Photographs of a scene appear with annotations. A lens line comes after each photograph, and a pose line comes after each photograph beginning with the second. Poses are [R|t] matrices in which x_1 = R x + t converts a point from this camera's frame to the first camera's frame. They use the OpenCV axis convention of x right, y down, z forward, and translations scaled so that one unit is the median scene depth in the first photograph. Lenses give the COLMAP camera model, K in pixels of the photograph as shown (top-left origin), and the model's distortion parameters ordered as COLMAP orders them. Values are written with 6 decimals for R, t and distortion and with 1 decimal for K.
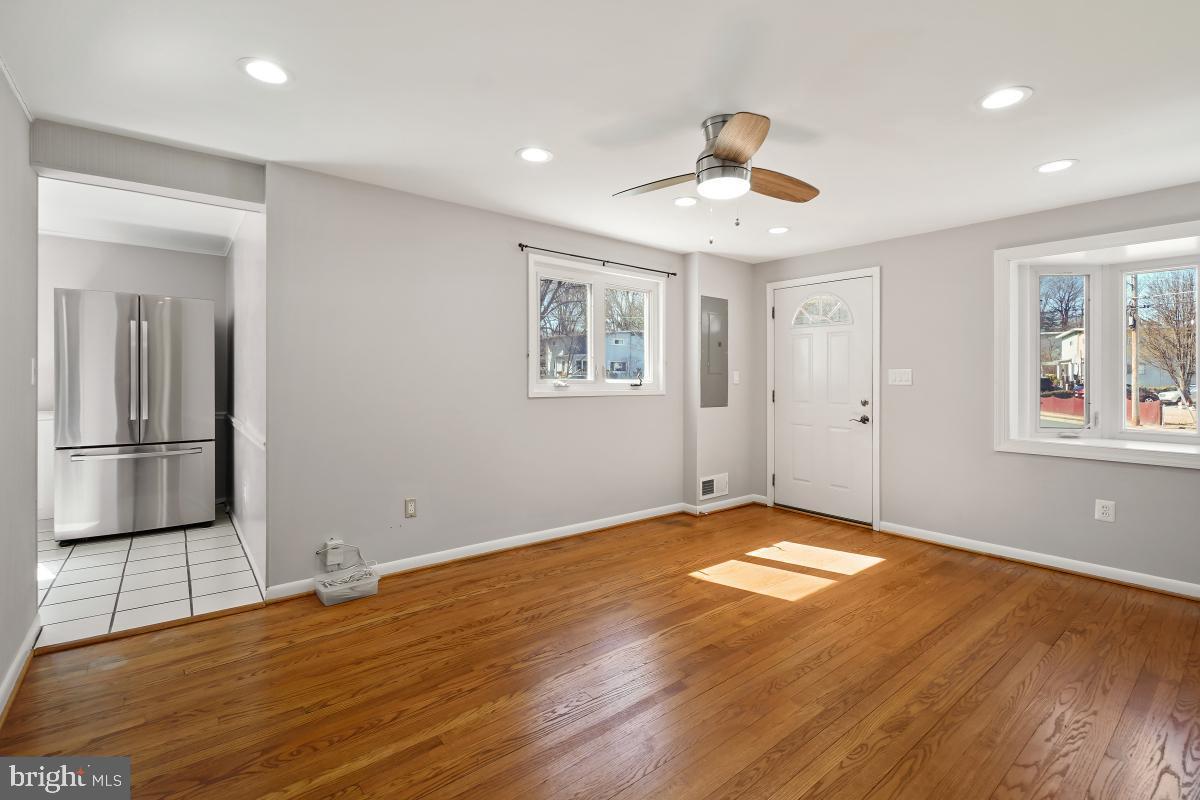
lens RADIAL K [[541.6, 0, 600.9], [0, 541.6, 382.3], [0, 0, 1]] dist [-0.001395, -0.000605]
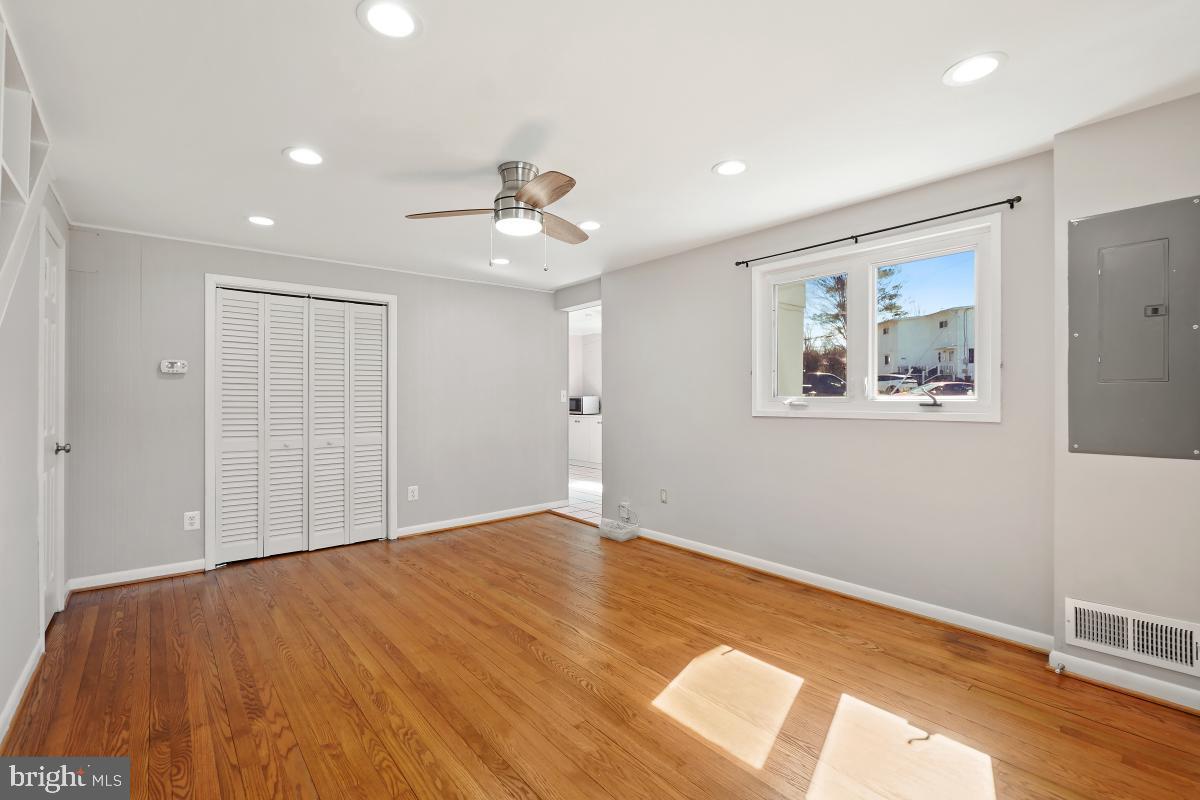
lens RADIAL K [[541.6, 0, 592.1], [0, 541.6, 397.8], [0, 0, 1]] dist [-0.001395, -0.000605]
pose [[-0.004717, -0.007079, -0.999964, 1.006694], [-0.002312, 0.999972, -0.007068, 0.003778], [0.999986, 0.002279, -0.004734, 0.864444]]
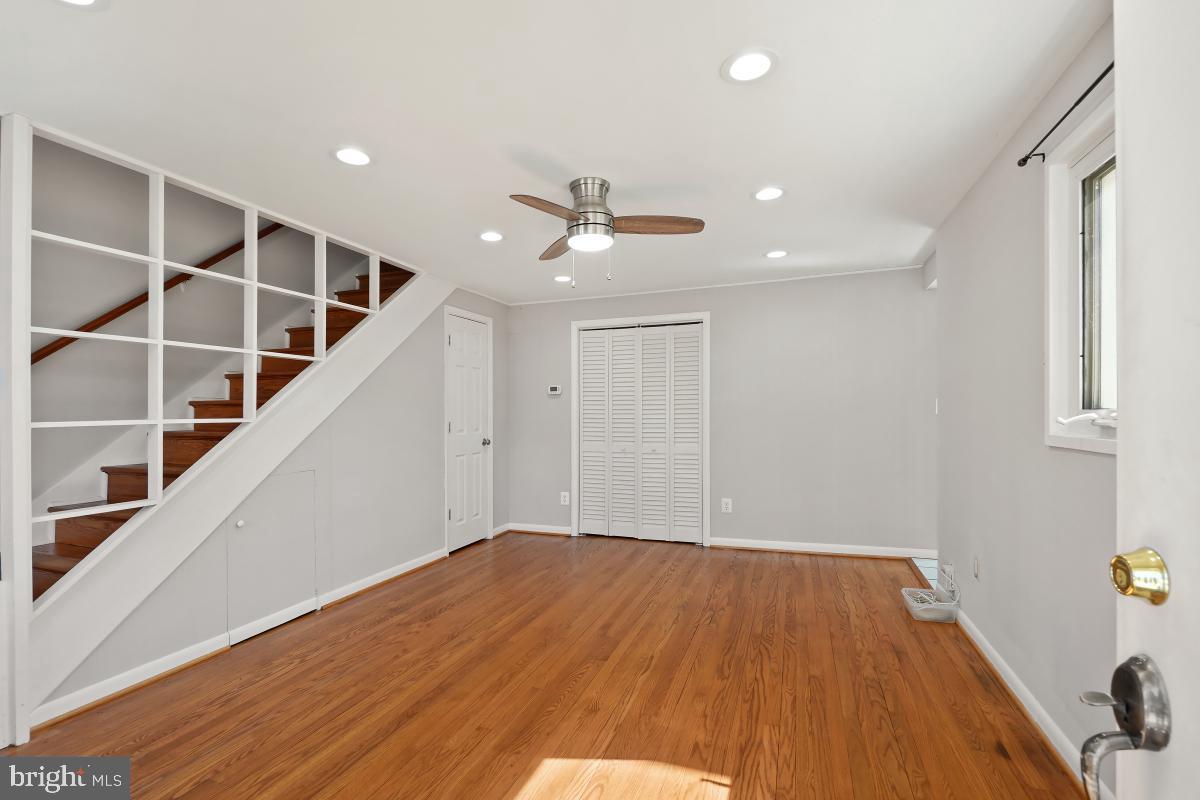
lens RADIAL K [[541.6, 0, 588.4], [0, 541.6, 418.3], [0, 0, 1]] dist [-0.001395, -0.000605]
pose [[-0.869303, 0.008095, -0.494213, 0.586828], [0.000776, 0.999887, 0.015012, -0.007344], [0.494279, 0.012666, -0.869211, 1.475874]]
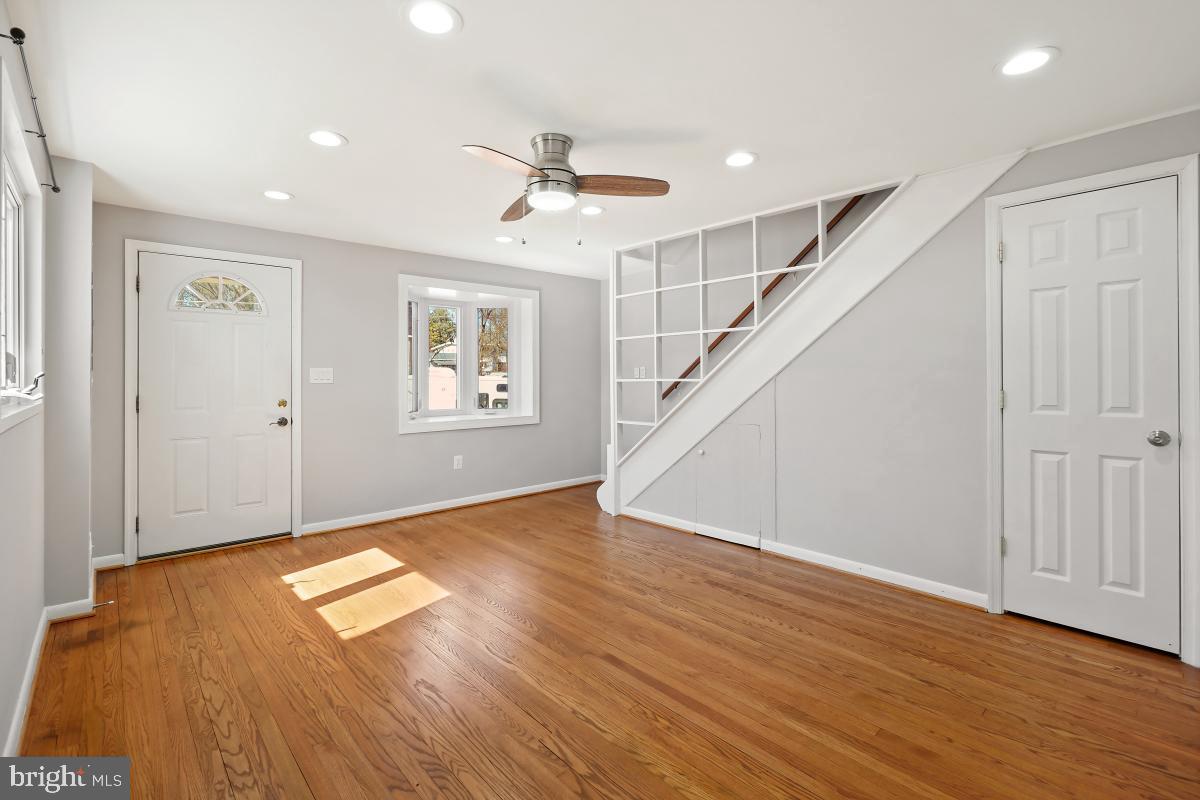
lens RADIAL K [[541.6, 0, 591.8], [0, 541.6, 370.1], [0, 0, 1]] dist [-0.001395, -0.000605]
pose [[-0.042235, 0.005500, 0.999093, -0.637770], [0.012719, 0.999907, -0.004967, -0.011022], [-0.999027, 0.012498, -0.042301, 0.717775]]
